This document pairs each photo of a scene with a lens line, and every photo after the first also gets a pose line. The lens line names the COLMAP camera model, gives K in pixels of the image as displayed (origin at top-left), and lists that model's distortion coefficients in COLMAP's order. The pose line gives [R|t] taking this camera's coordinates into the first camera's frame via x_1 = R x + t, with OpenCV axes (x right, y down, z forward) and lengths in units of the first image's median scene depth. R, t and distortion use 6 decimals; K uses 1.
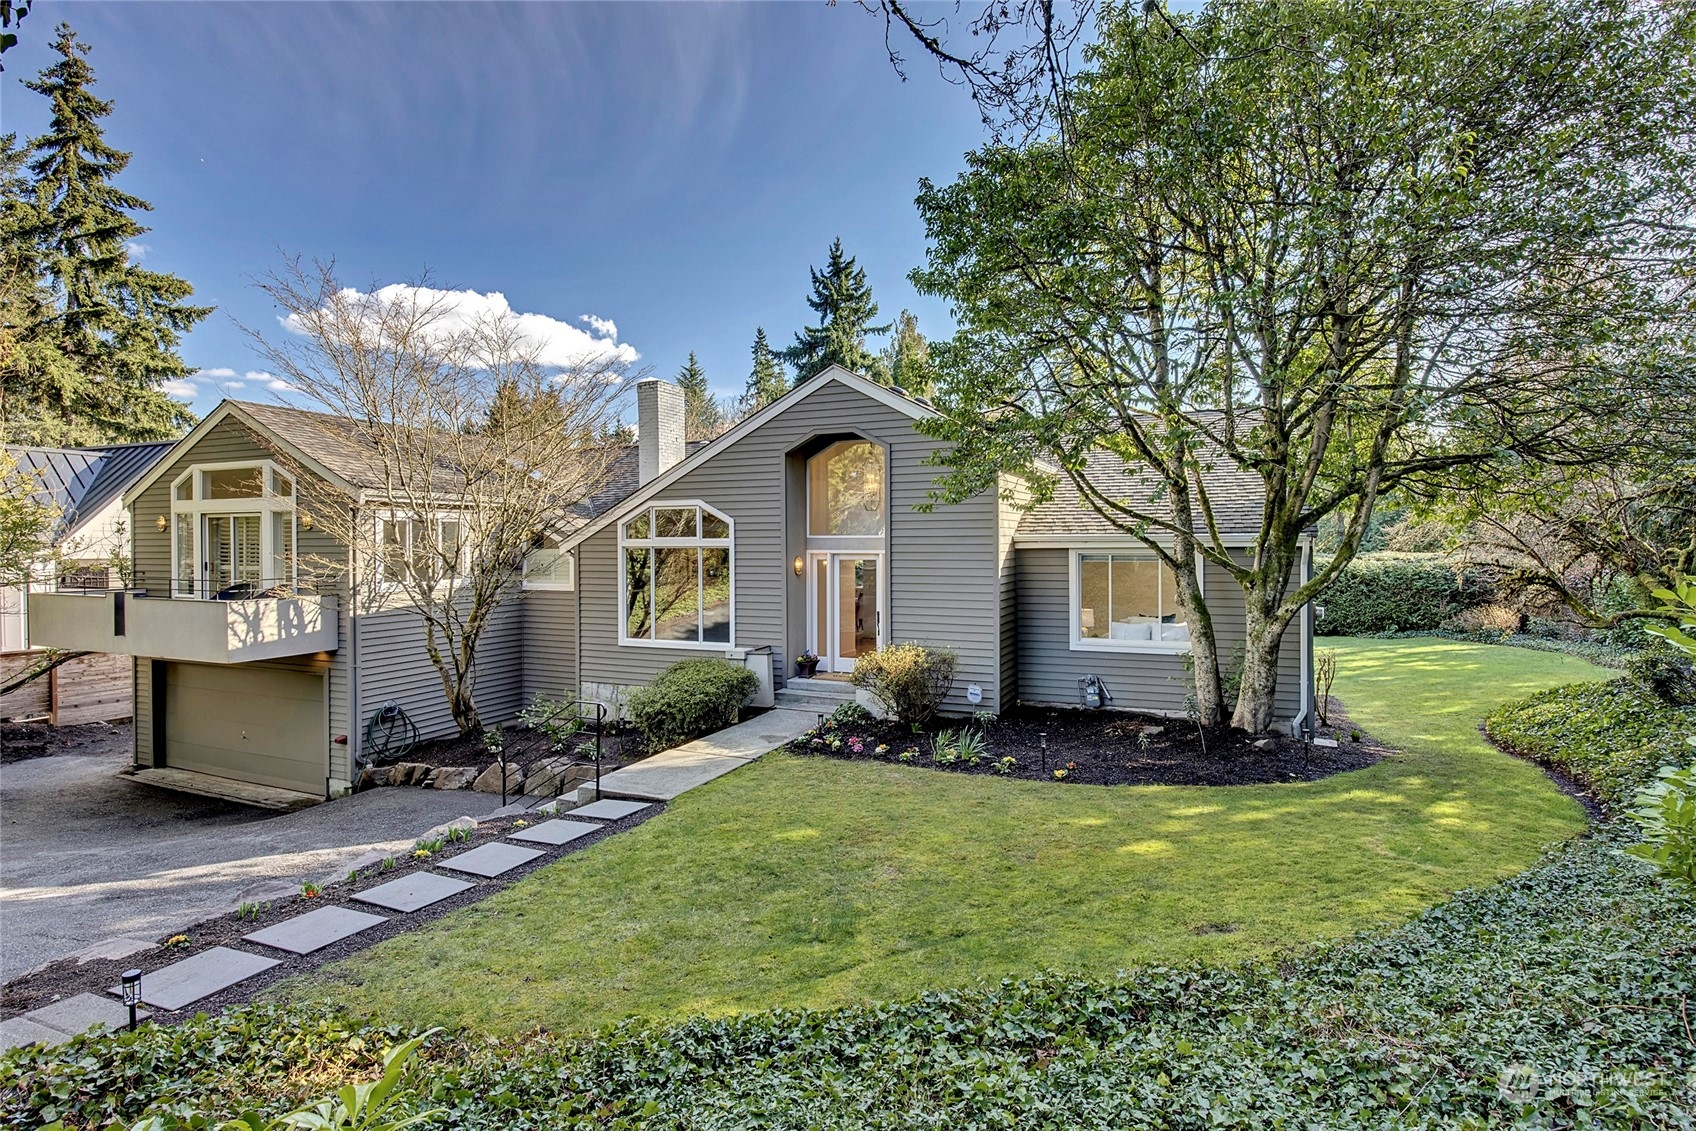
lens RADIAL K [[850.1, 0, 848.0], [0, 850.1, 565.5], [0, 0, 1]] dist [-0.014592, -0.000690]
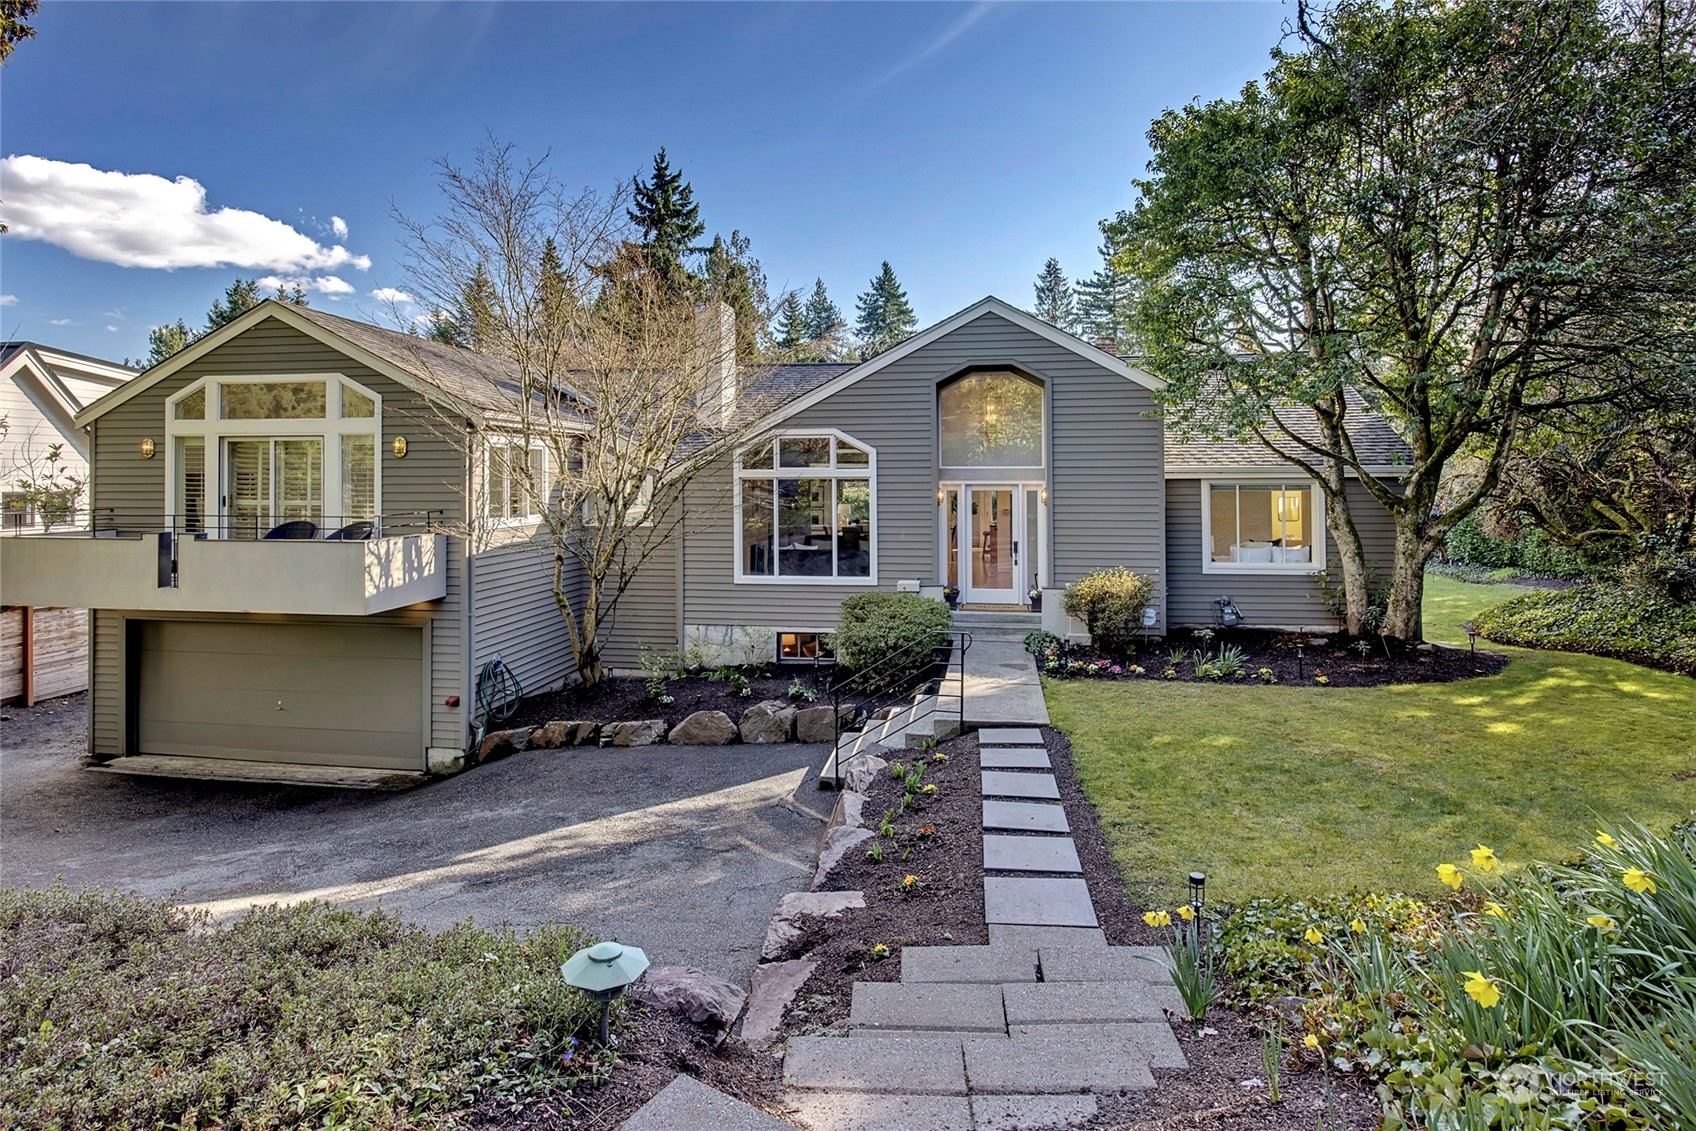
lens RADIAL K [[910.8, 0, 847.2], [0, 910.8, 480.4], [0, 0, 1]] dist [-0.017077, 0.000934]
pose [[0.968817, 0.000129, 0.247779, -0.432601], [0.006166, 0.999678, -0.024627, 0.007072], [-0.247702, 0.025387, 0.968504, 0.003331]]
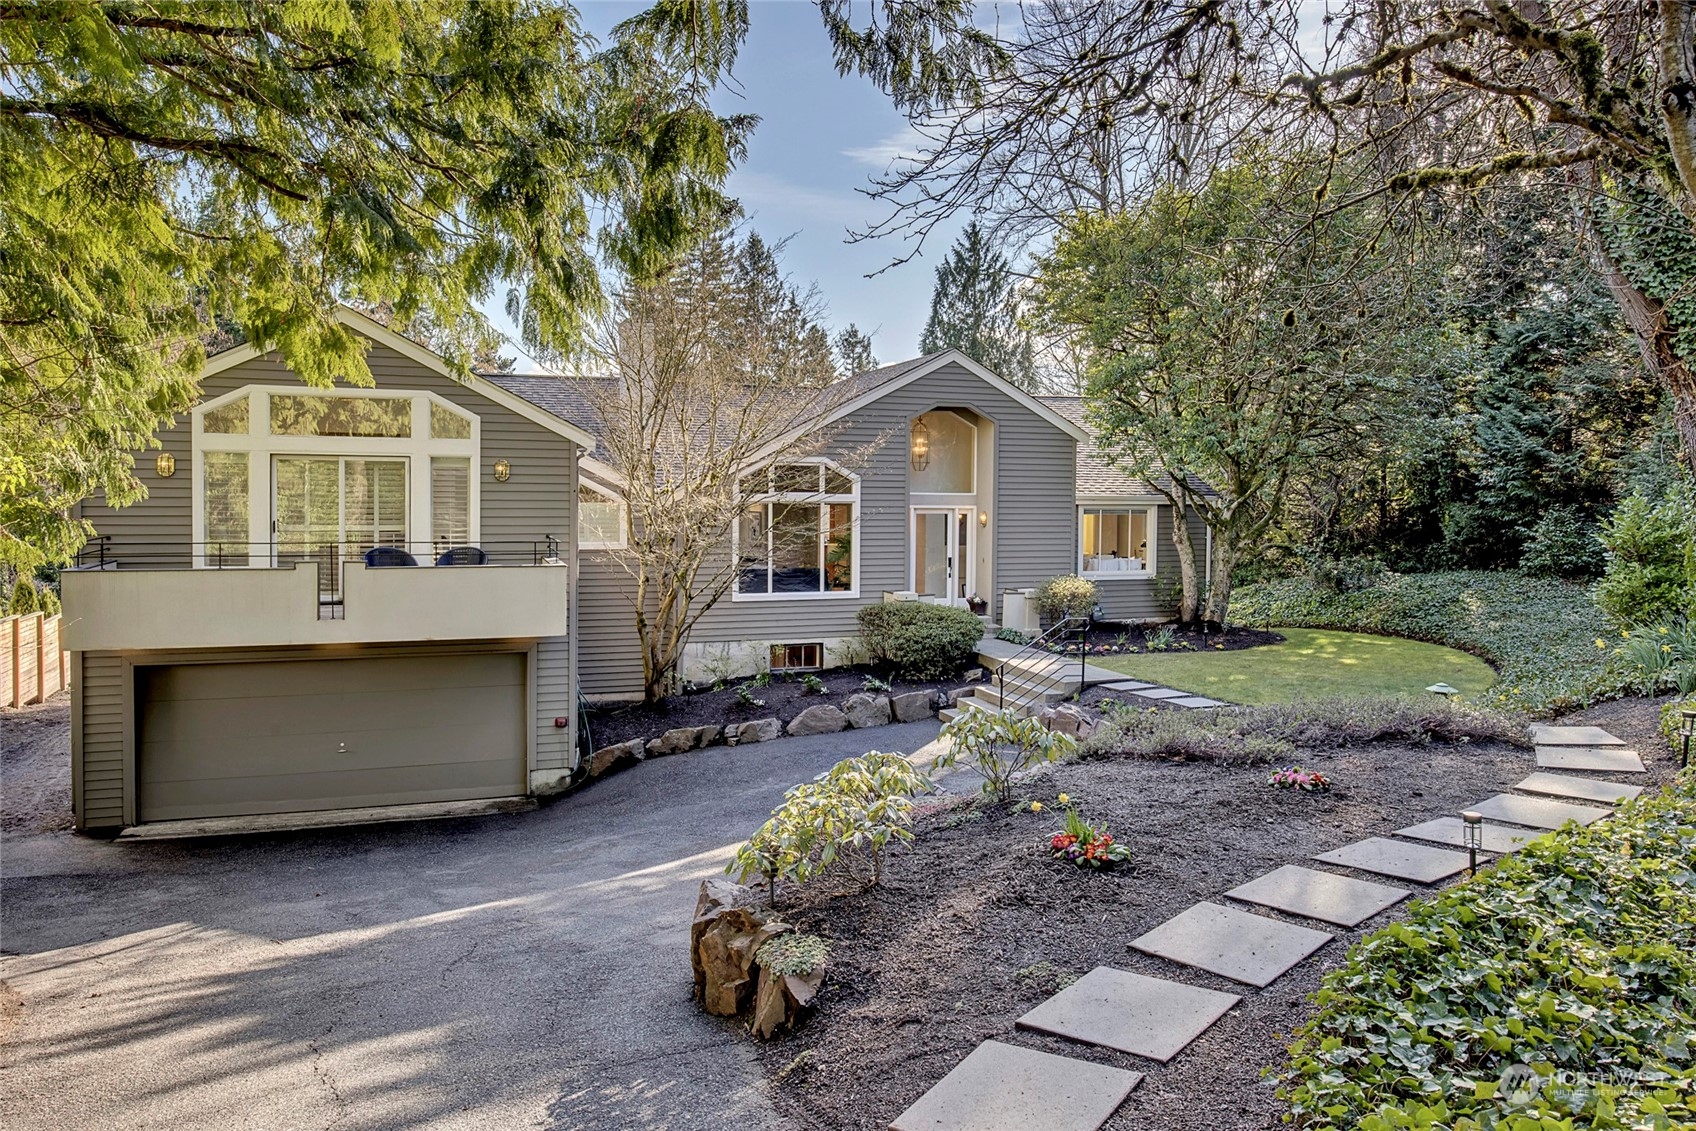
lens RADIAL K [[1147.2, 0, 825.0], [0, 1147.2, 565.5], [0, 0, 1]] dist [-0.009158, 0.001440]
pose [[0.735822, -0.034169, 0.676313, -1.184635], [0.008400, 0.999110, 0.041339, -0.002123], [-0.677123, -0.024737, 0.735454, -0.050972]]
